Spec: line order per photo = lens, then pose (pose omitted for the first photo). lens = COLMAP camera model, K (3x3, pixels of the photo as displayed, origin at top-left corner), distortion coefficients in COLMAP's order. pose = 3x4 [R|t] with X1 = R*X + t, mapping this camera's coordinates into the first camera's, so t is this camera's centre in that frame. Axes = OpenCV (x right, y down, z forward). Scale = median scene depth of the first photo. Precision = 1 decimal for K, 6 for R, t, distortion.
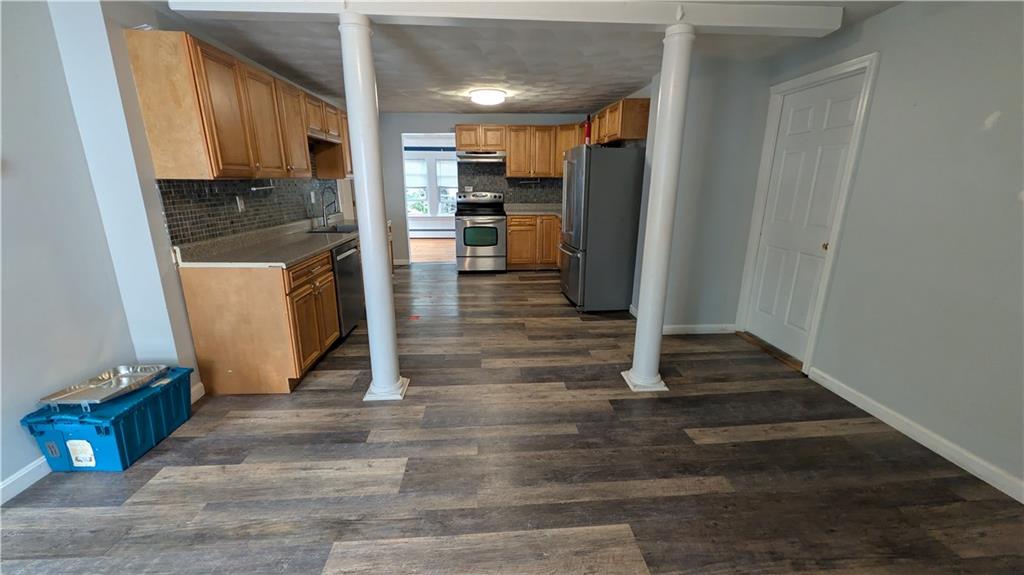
lens RADIAL K [[390.0, 0, 513.0], [0, 390.0, 285.9], [0, 0, 1]] dist [0.001652, 0.000135]
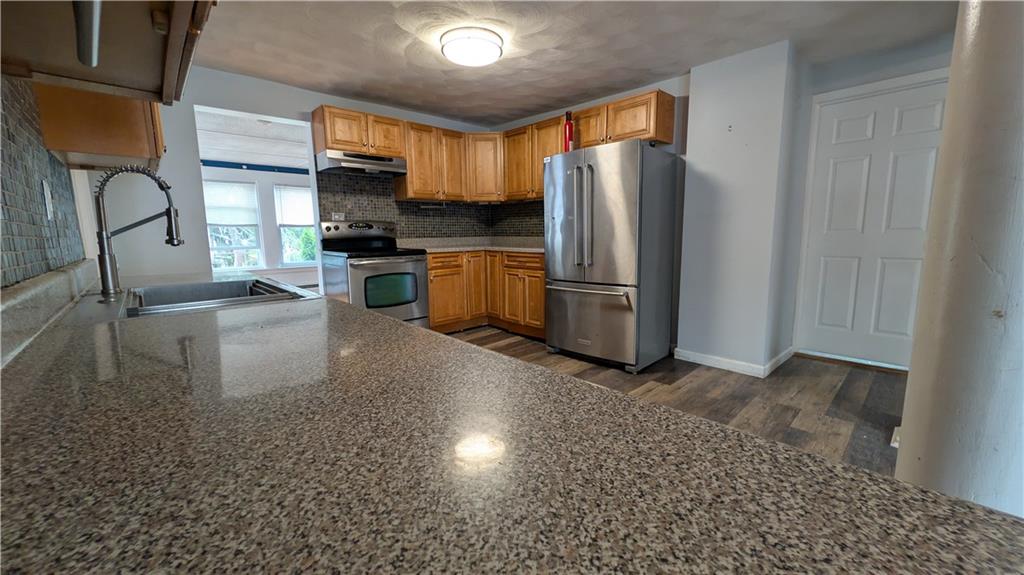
lens RADIAL K [[390.0, 0, 510.2], [0, 390.0, 286.5], [0, 0, 1]] dist [0.001652, 0.000135]
pose [[0.778490, -0.099555, 0.619711, -0.314281], [0.176715, 0.982166, -0.064209, -0.060278], [-0.602267, 0.159498, 0.782199, 0.414123]]
